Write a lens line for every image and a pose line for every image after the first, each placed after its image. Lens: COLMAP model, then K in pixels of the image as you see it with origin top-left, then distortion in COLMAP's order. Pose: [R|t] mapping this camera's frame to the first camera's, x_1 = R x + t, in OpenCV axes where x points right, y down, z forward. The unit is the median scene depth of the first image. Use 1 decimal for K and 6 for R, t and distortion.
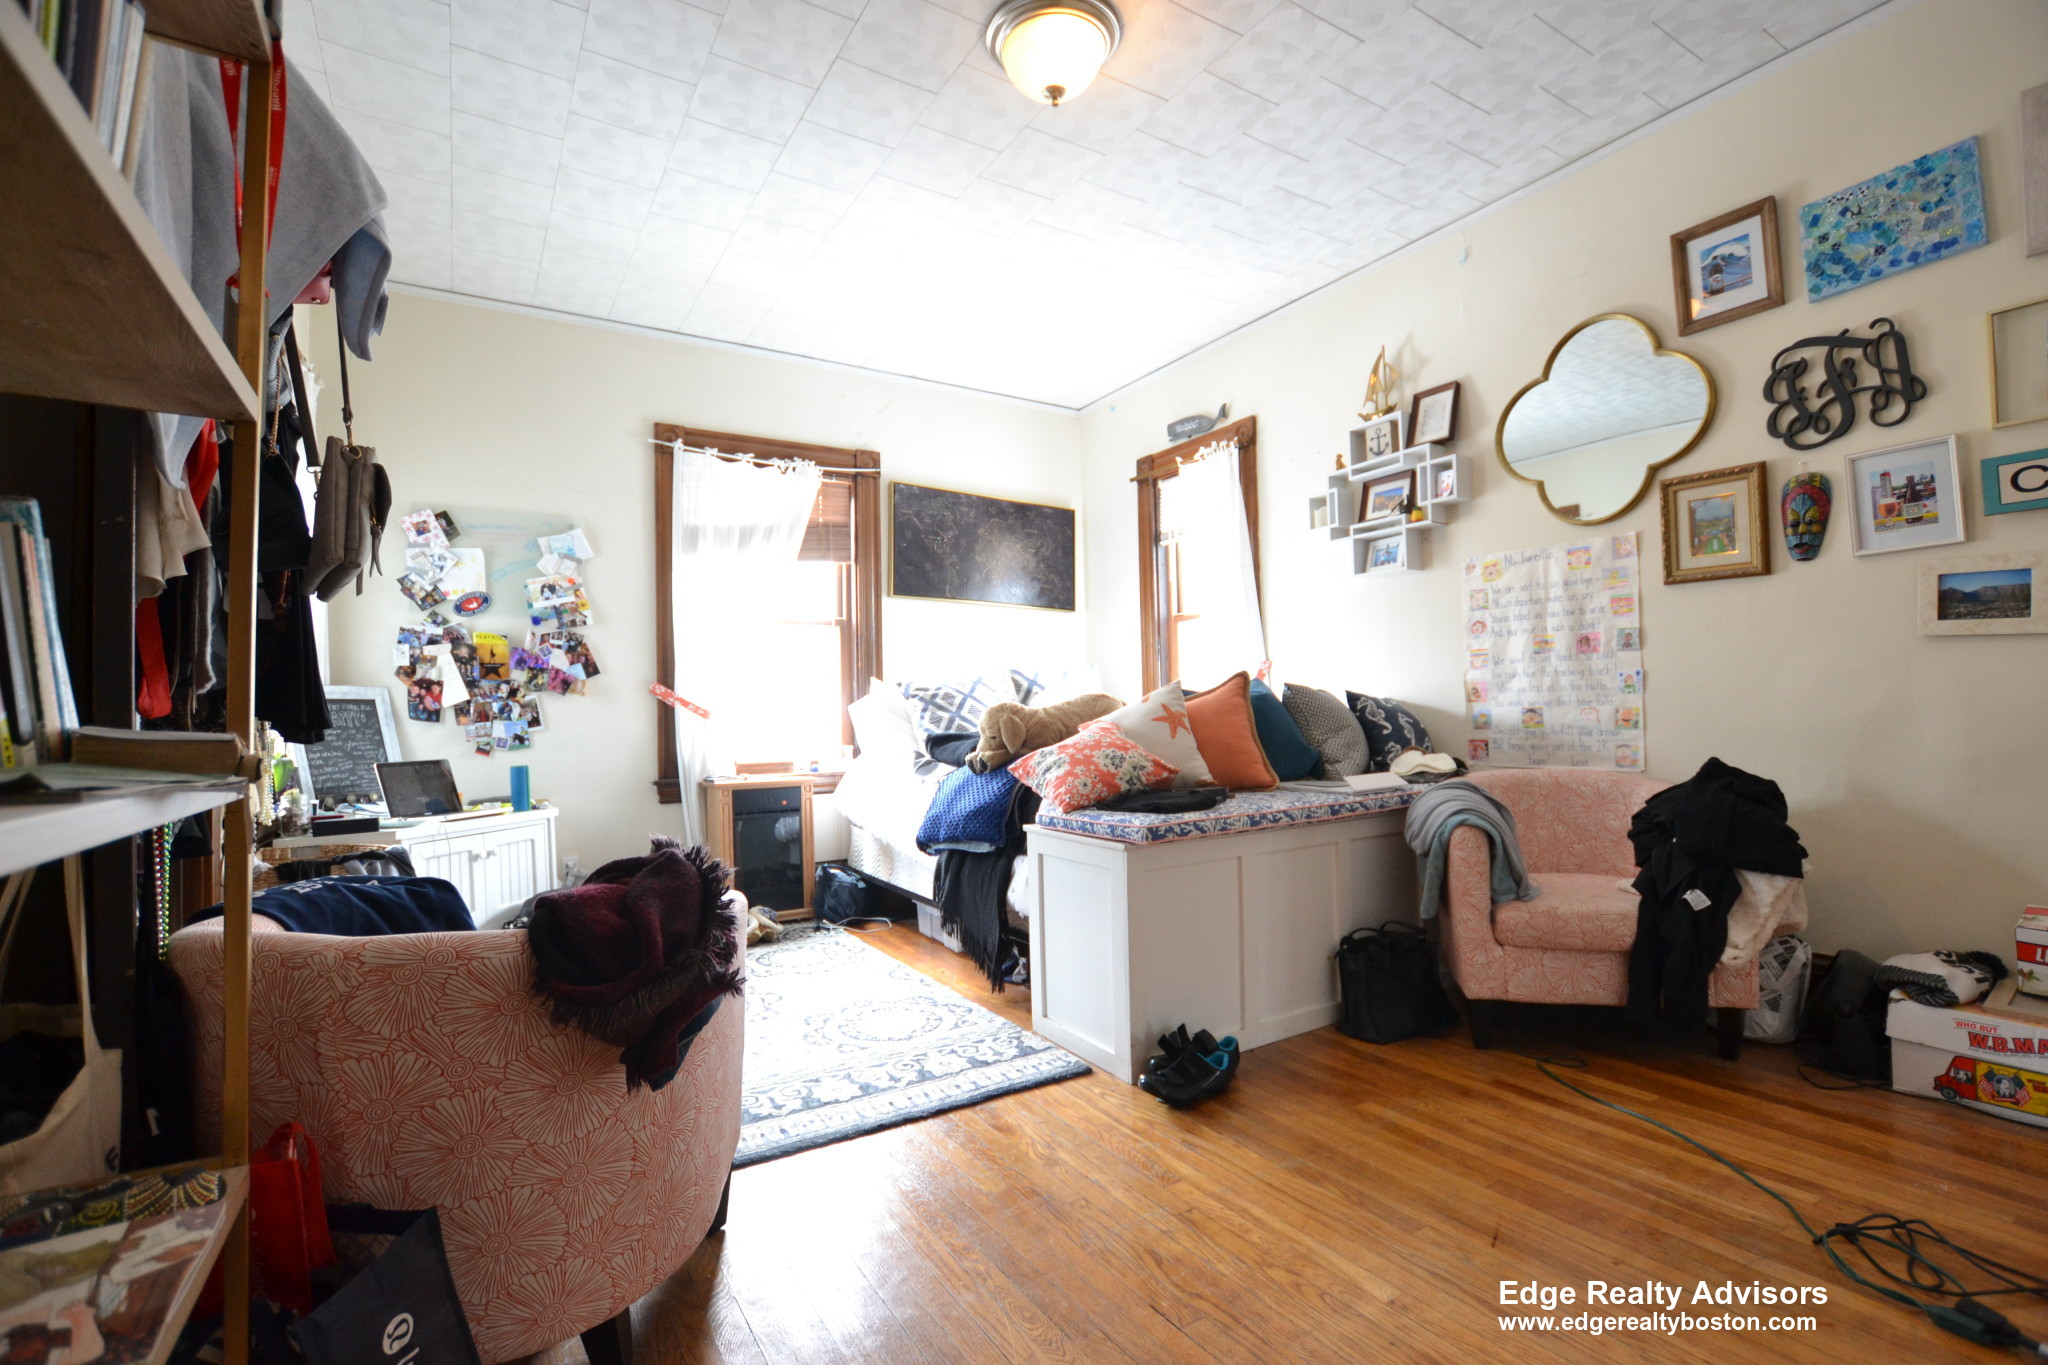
lens RADIAL K [[909.9, 0, 1018.1], [0, 909.9, 678.7], [0, 0, 1]] dist [-0.030854, 0.001132]
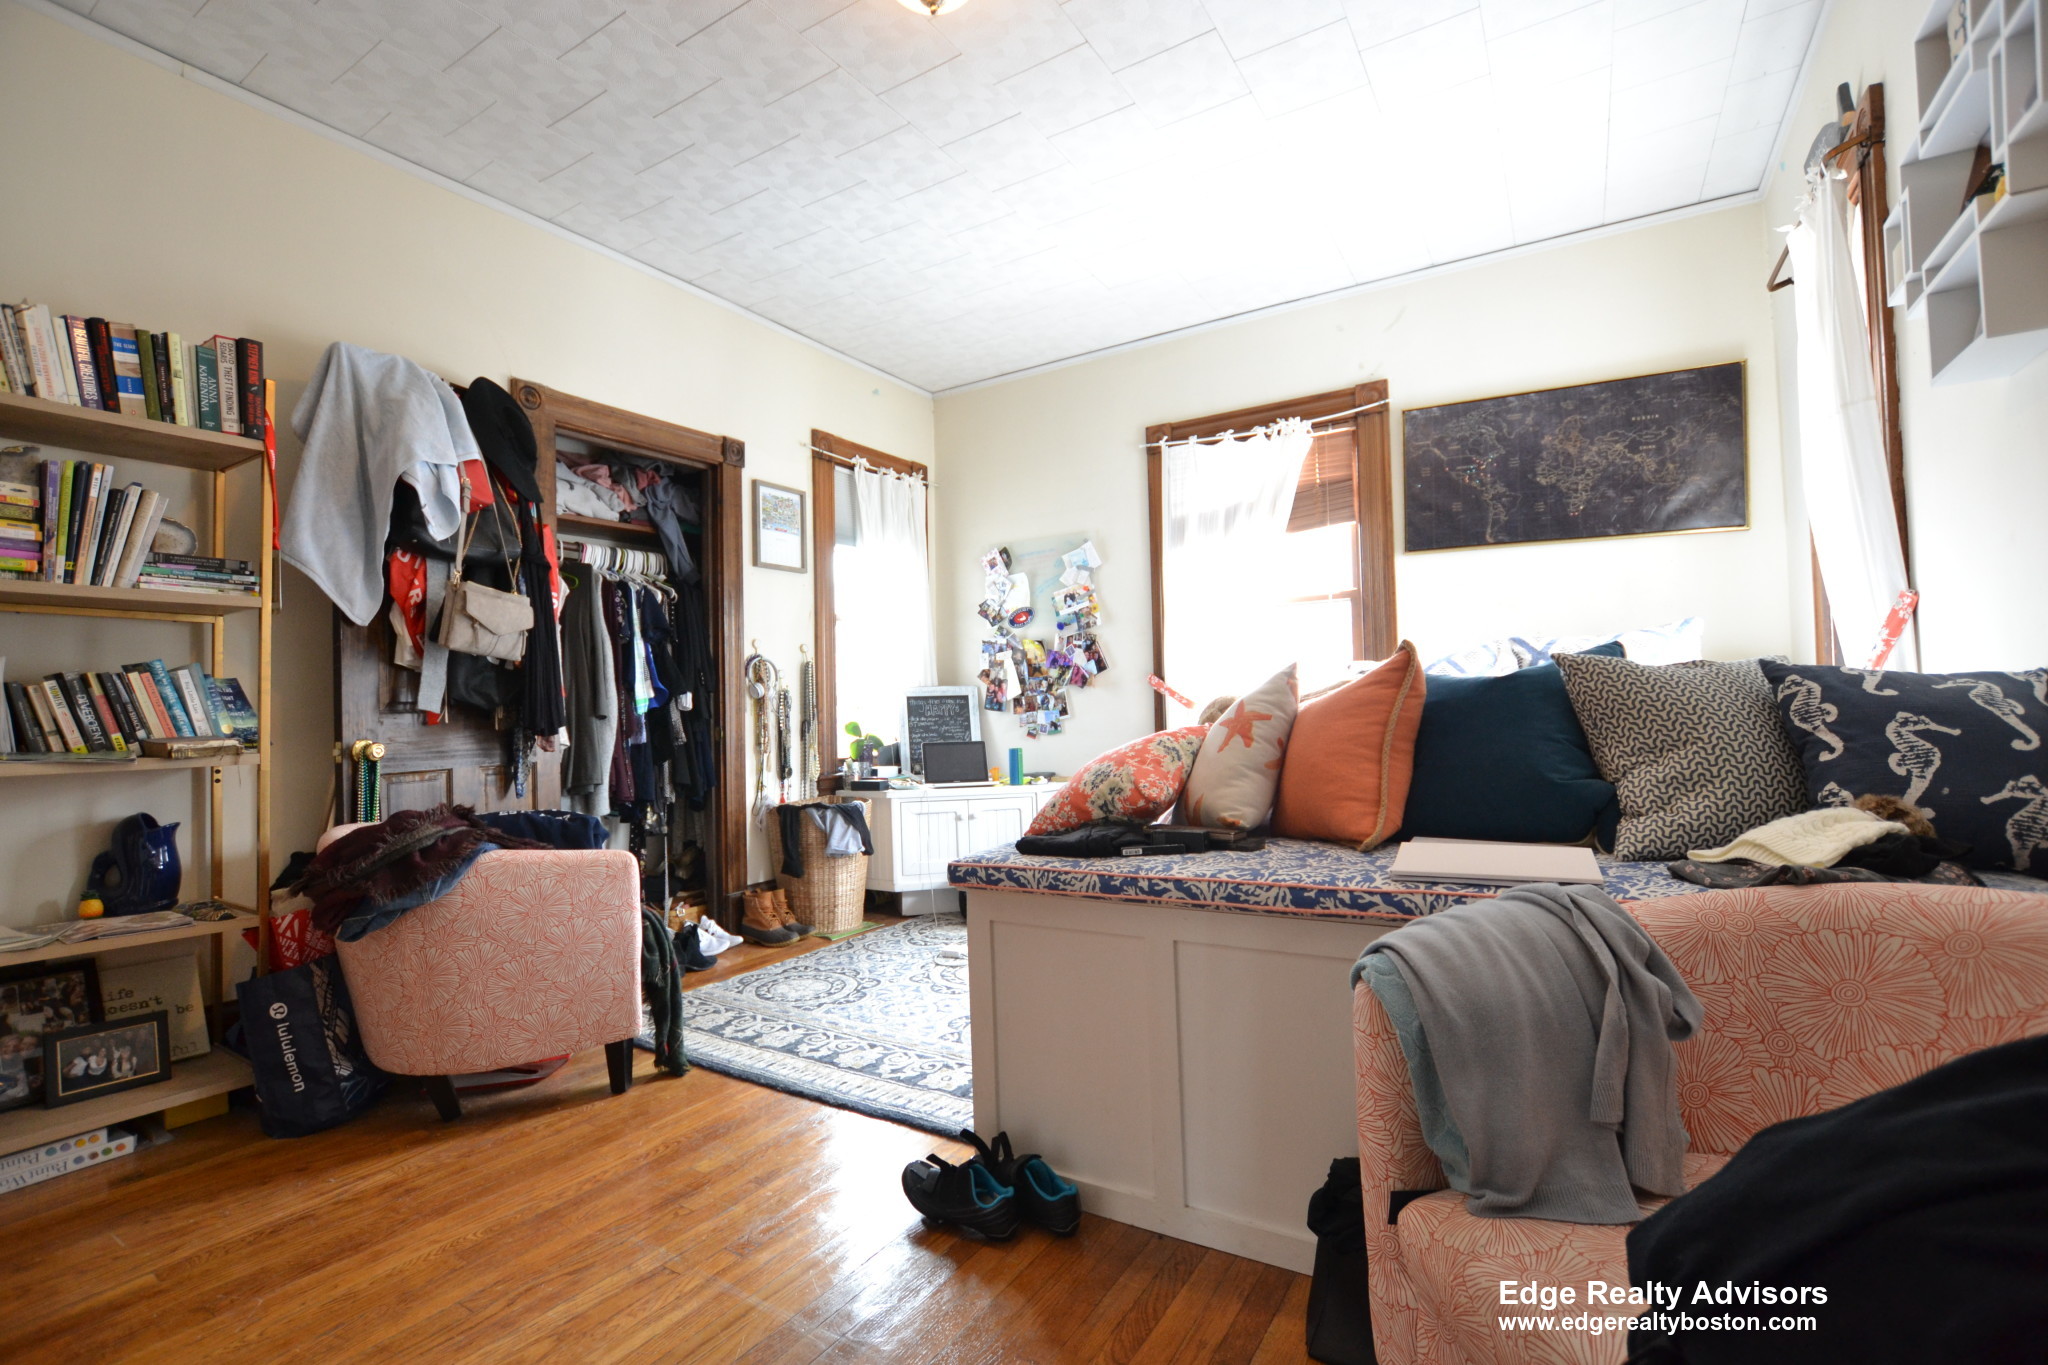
lens RADIAL K [[909.9, 0, 1022.1], [0, 909.9, 689.0], [0, 0, 1]] dist [-0.030854, 0.001132]
pose [[0.452552, -0.012920, -0.891644, 0.514729], [0.049641, 0.998710, 0.010724, 0.002962], [0.890355, -0.049115, 0.452610, 0.411712]]
